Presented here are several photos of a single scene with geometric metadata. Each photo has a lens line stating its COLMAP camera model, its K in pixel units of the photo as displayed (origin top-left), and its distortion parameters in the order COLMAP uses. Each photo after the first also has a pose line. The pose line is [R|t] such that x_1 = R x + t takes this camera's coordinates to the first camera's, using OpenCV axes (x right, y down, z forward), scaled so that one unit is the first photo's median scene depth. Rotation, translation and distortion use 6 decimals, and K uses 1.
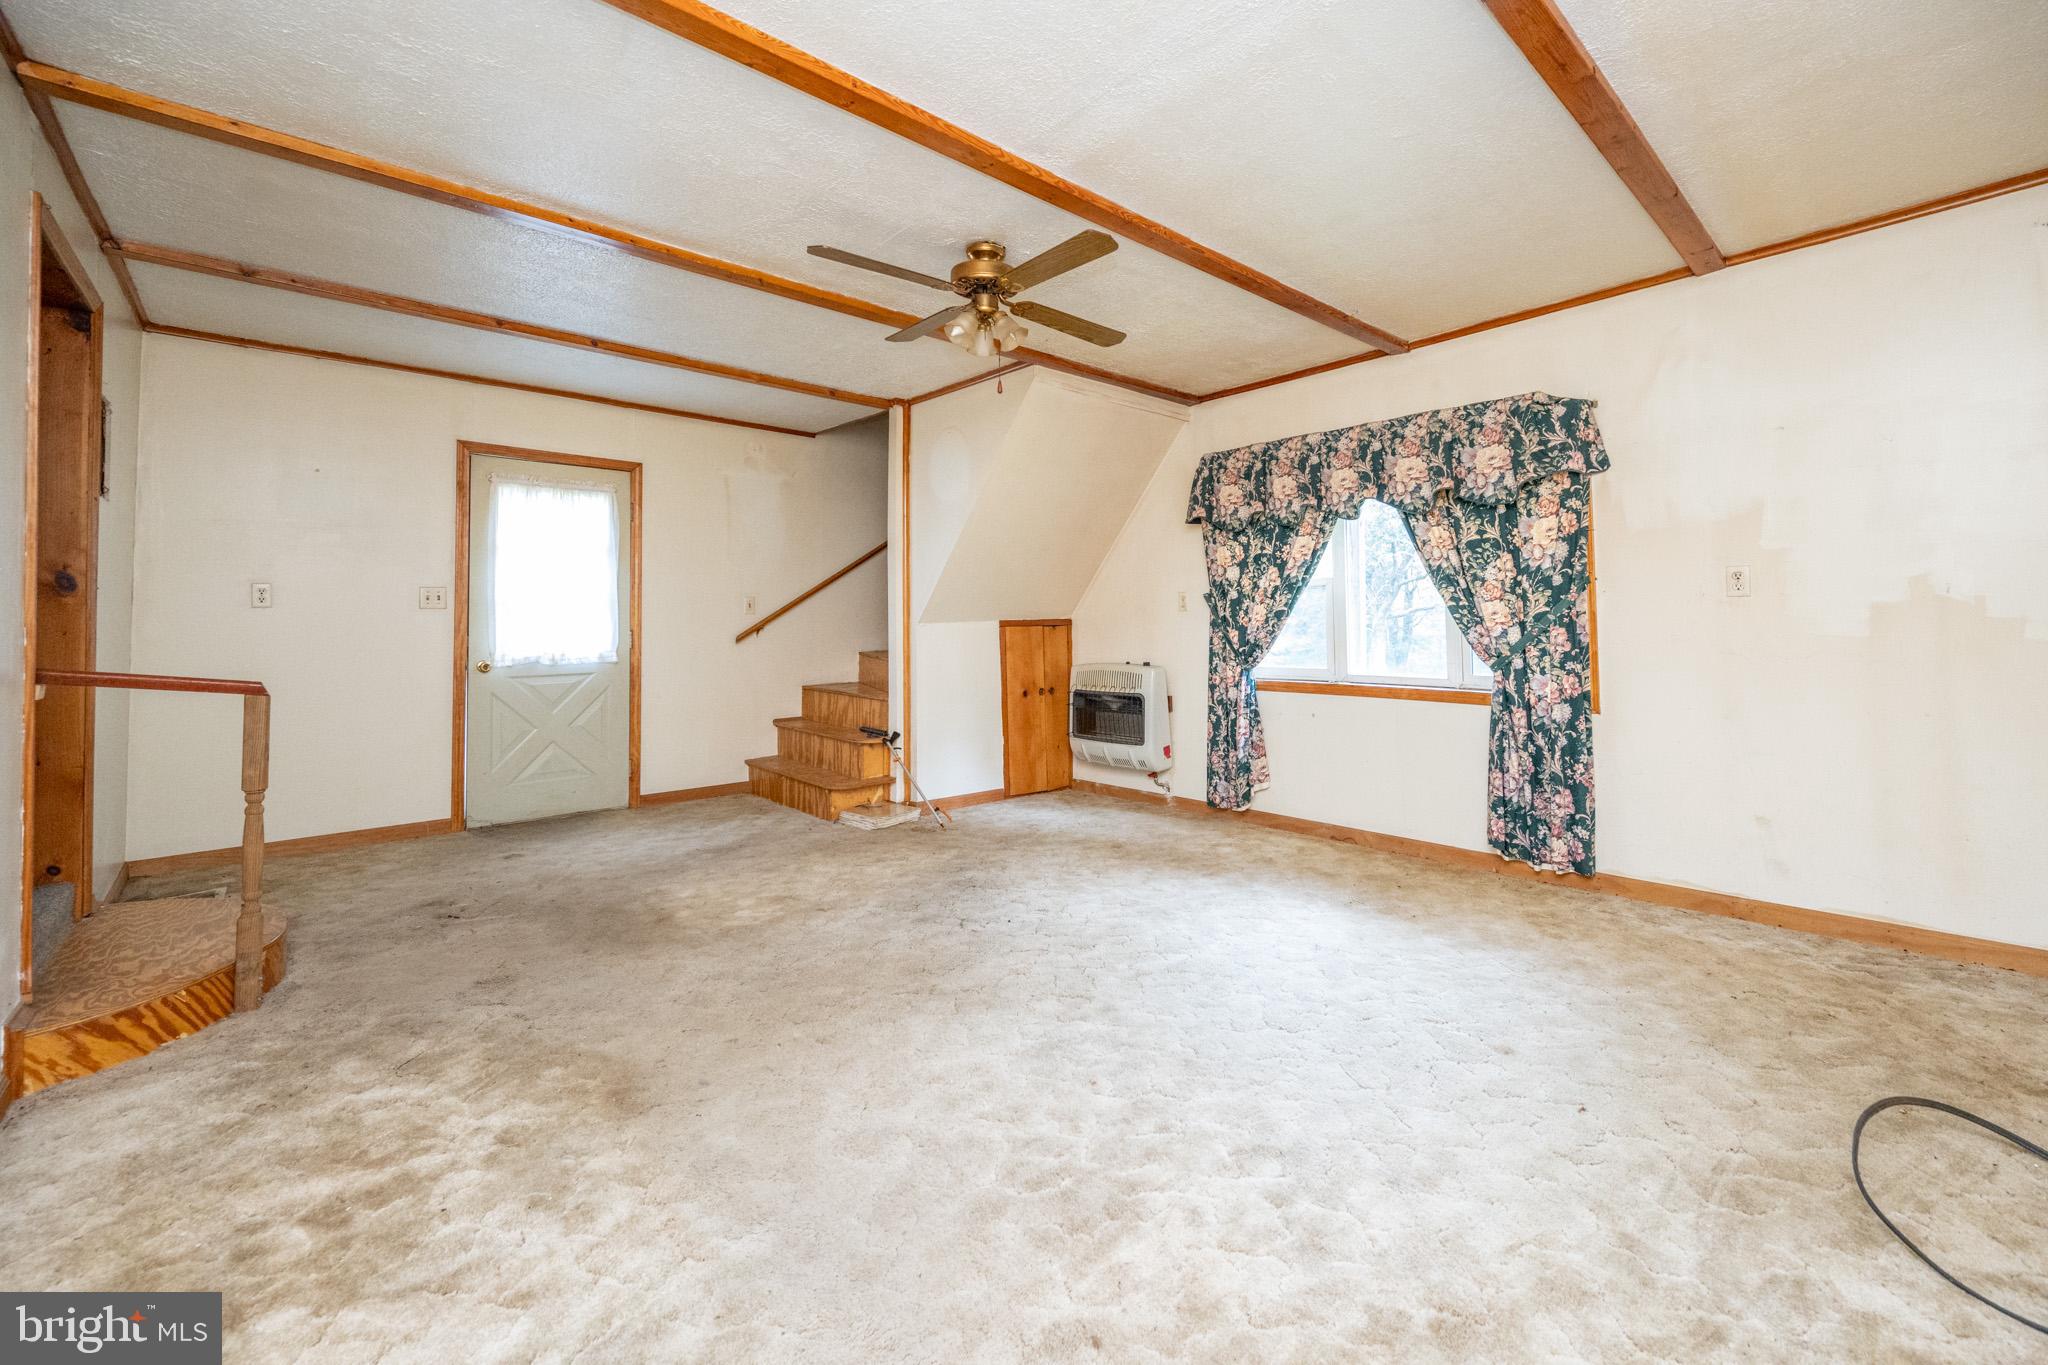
lens RADIAL K [[837.1, 0, 1036.9], [0, 837.1, 597.4], [0, 0, 1]] dist [-0.000661, -0.000378]
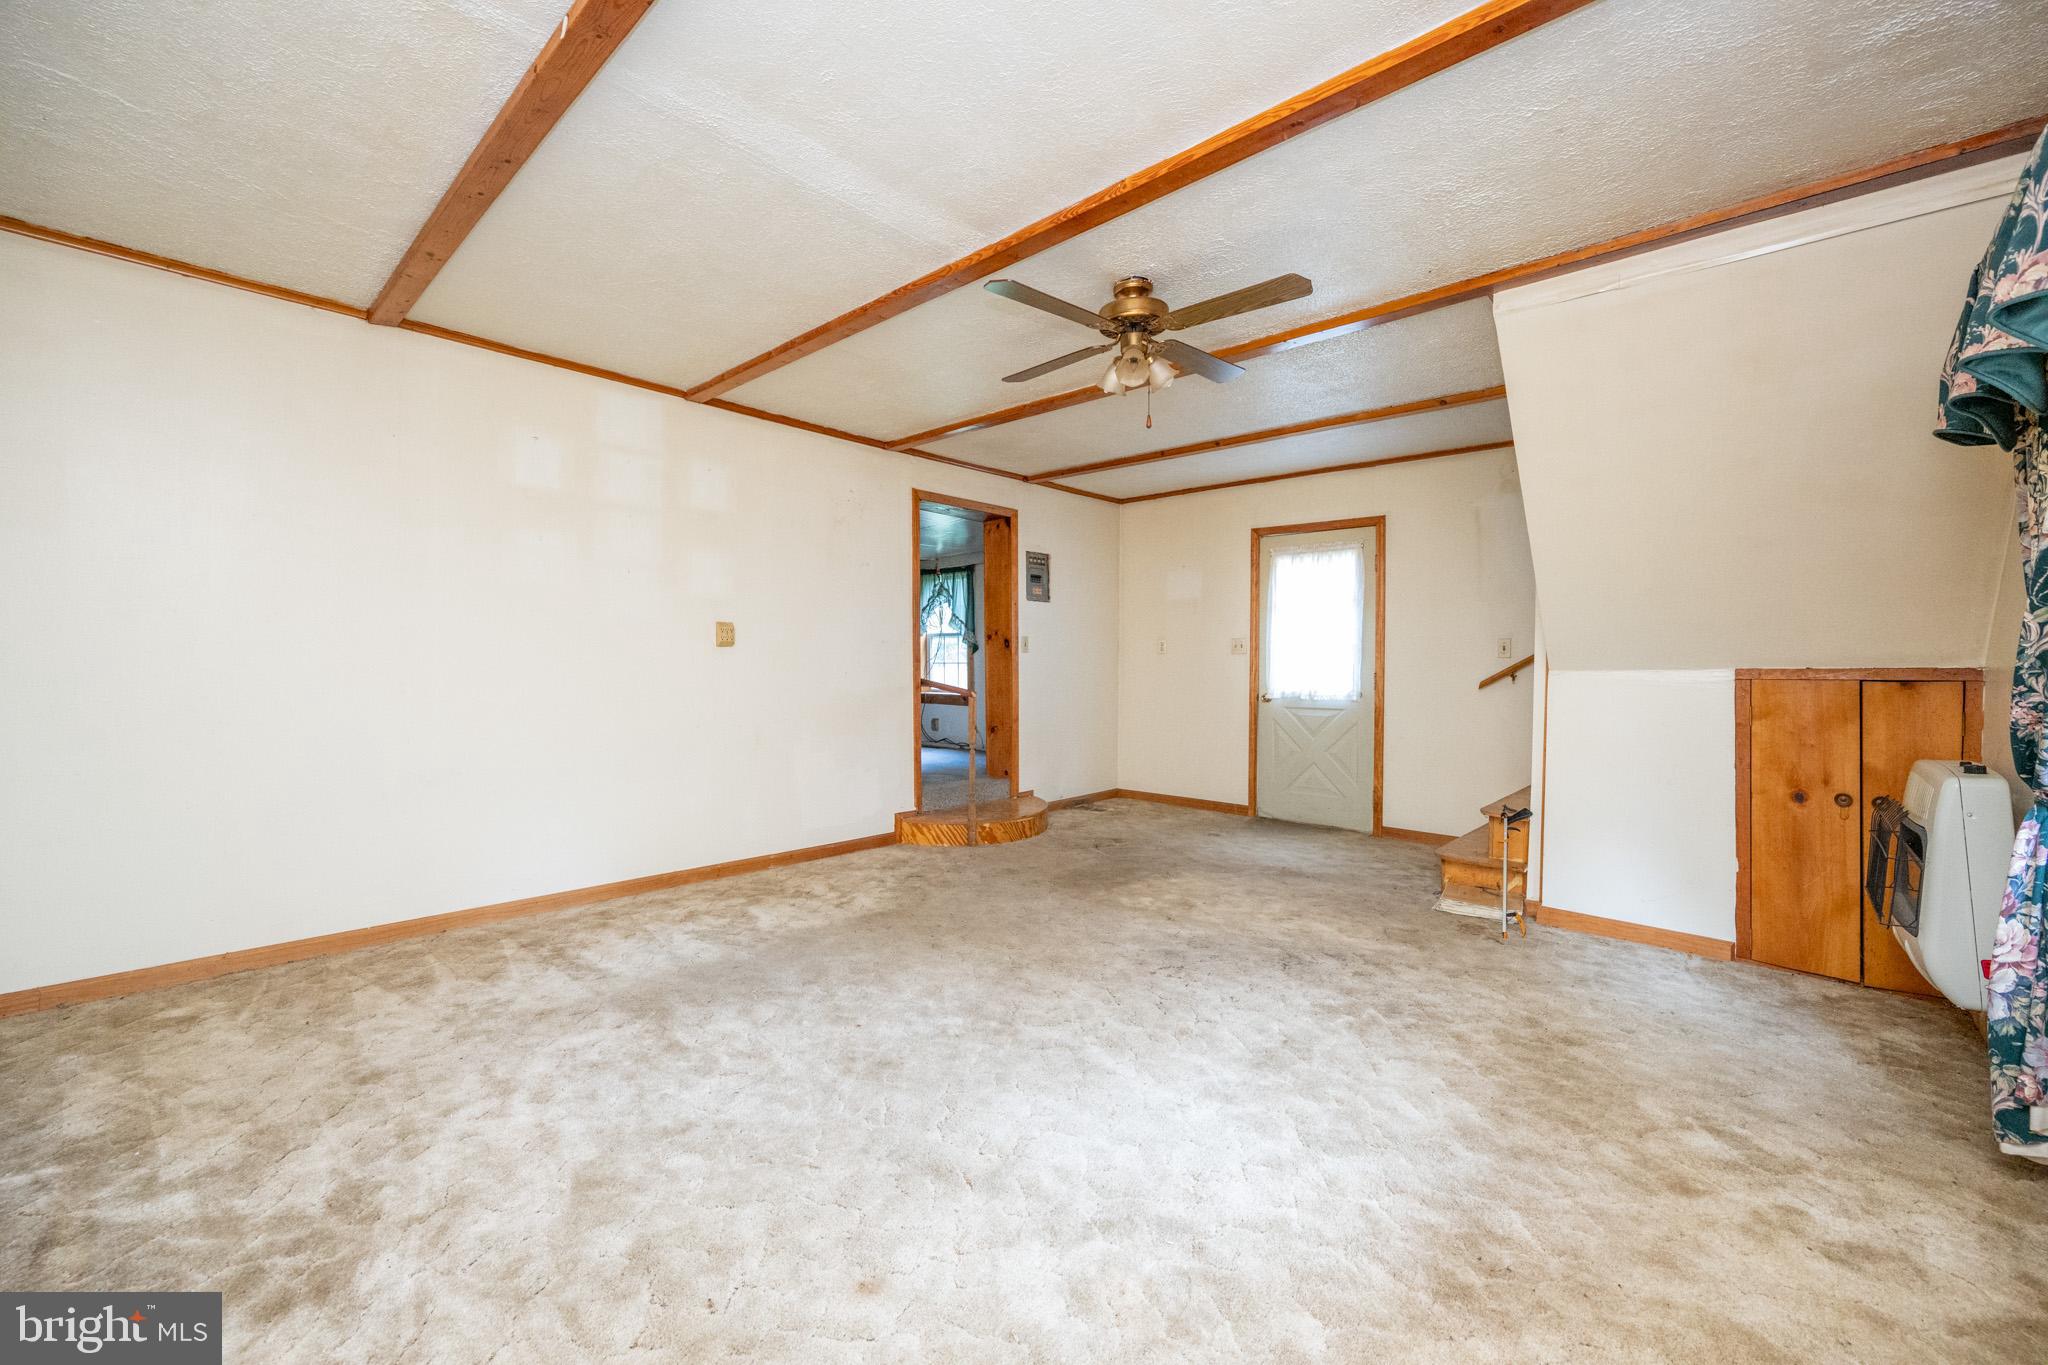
lens RADIAL K [[806.7, 0, 1024.4], [0, 806.7, 666.1], [0, 0, 1]] dist [-0.018405, -0.000054]
pose [[0.103797, 0.010329, -0.994545, 0.569668], [0.015364, 0.999810, 0.011987, 0.012675], [0.994480, -0.016524, 0.103618, 0.500409]]
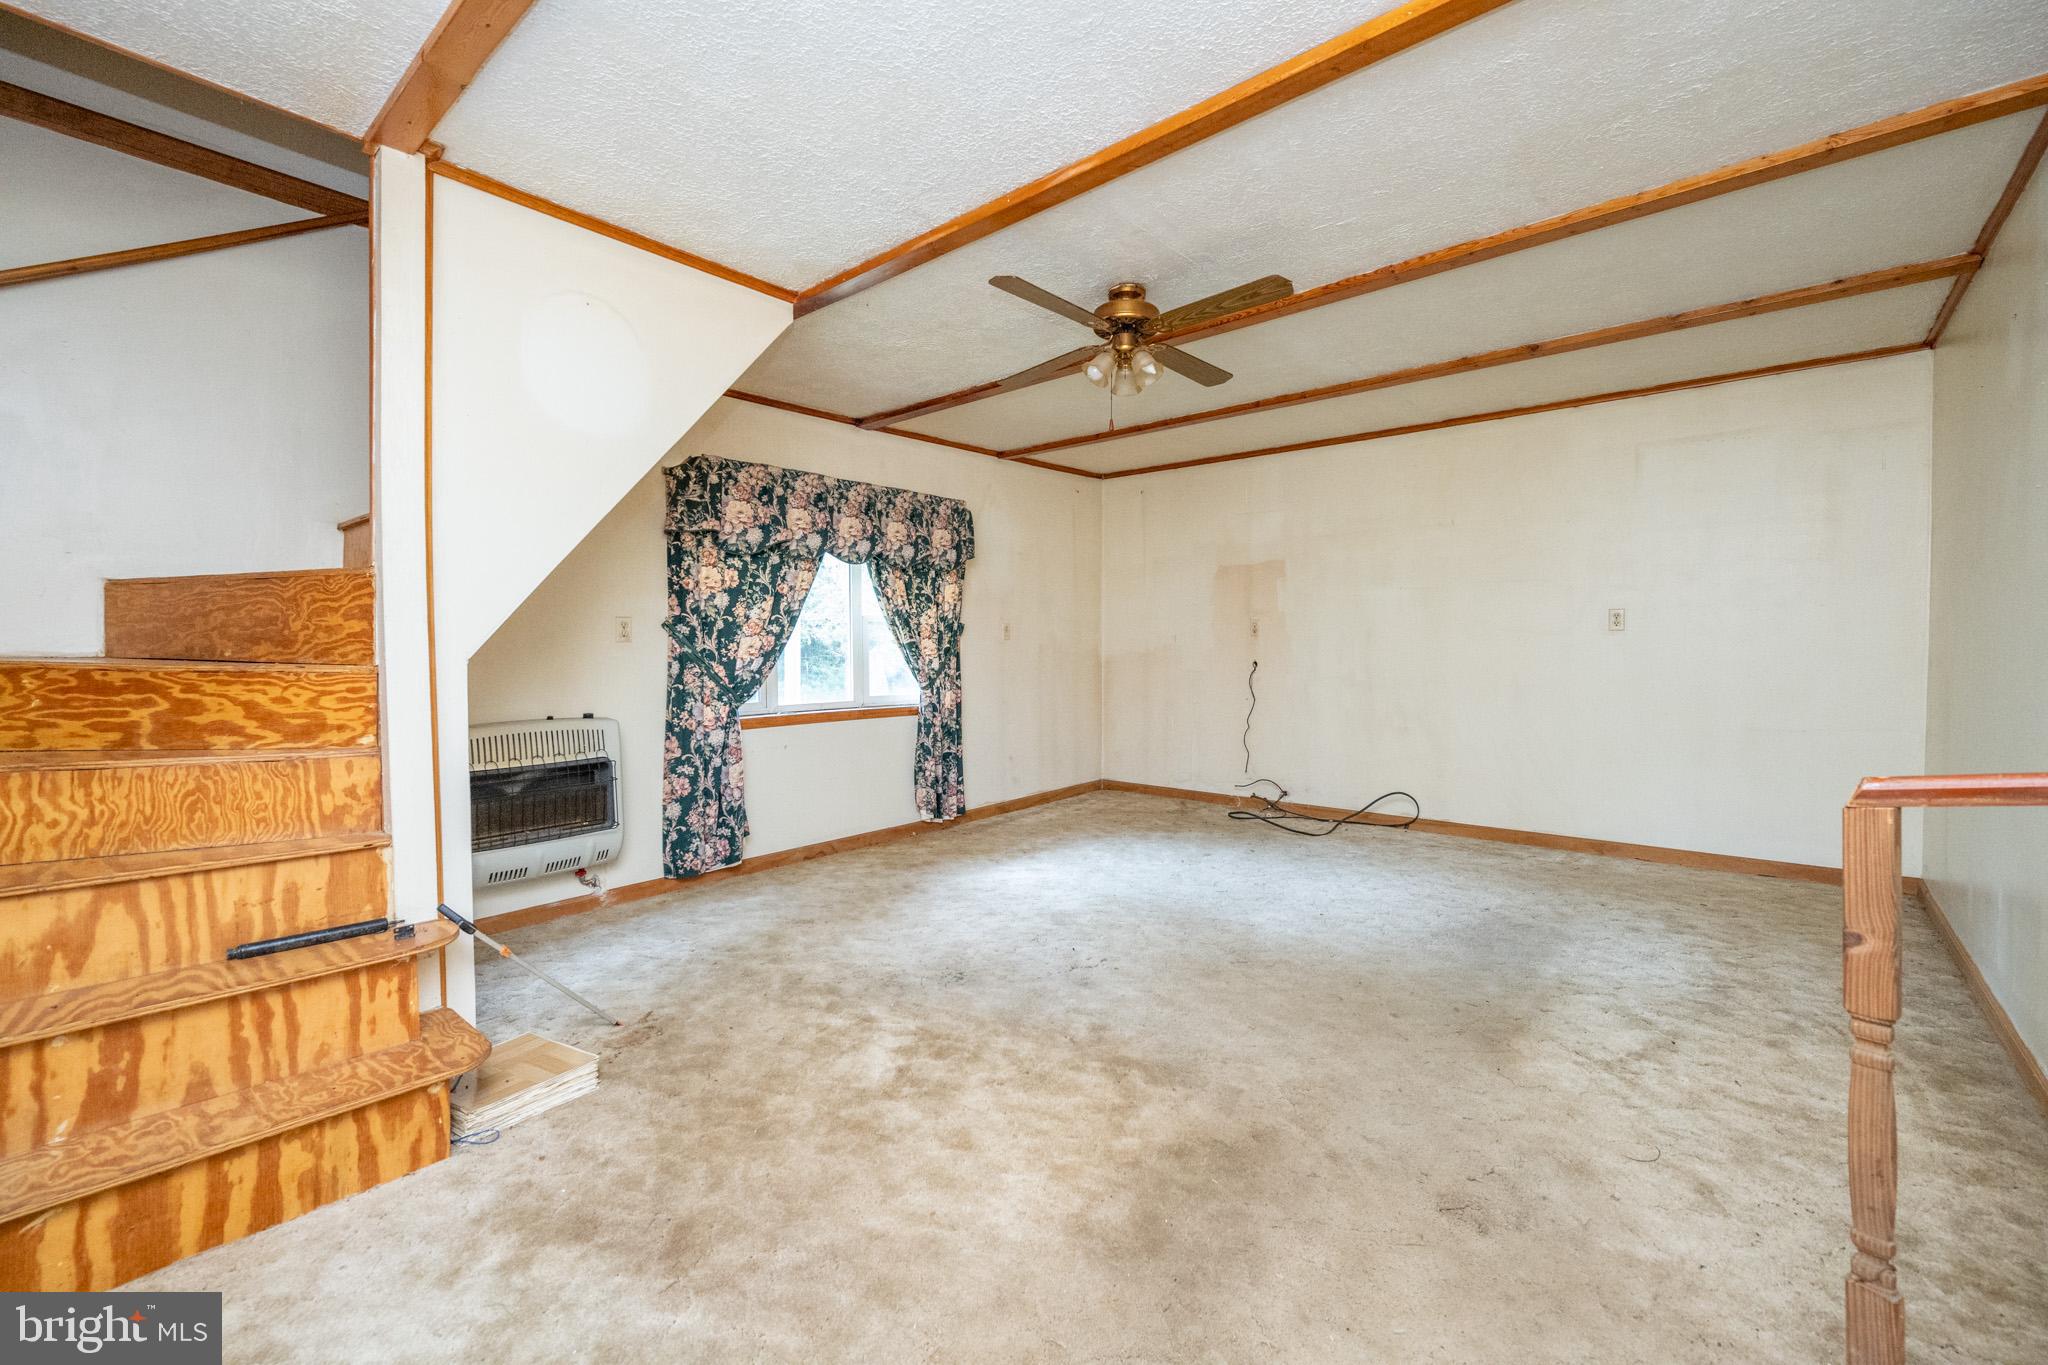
lens RADIAL K [[863.9, 0, 1030.6], [0, 863.9, 654.6], [0, 0, 1]] dist [0.000368, -0.000050]
pose [[-0.136701, 0.005880, 0.990595, -0.718614], [-0.016881, 0.999823, -0.008264, 0.030946], [-0.990468, -0.017852, -0.136578, 0.820135]]
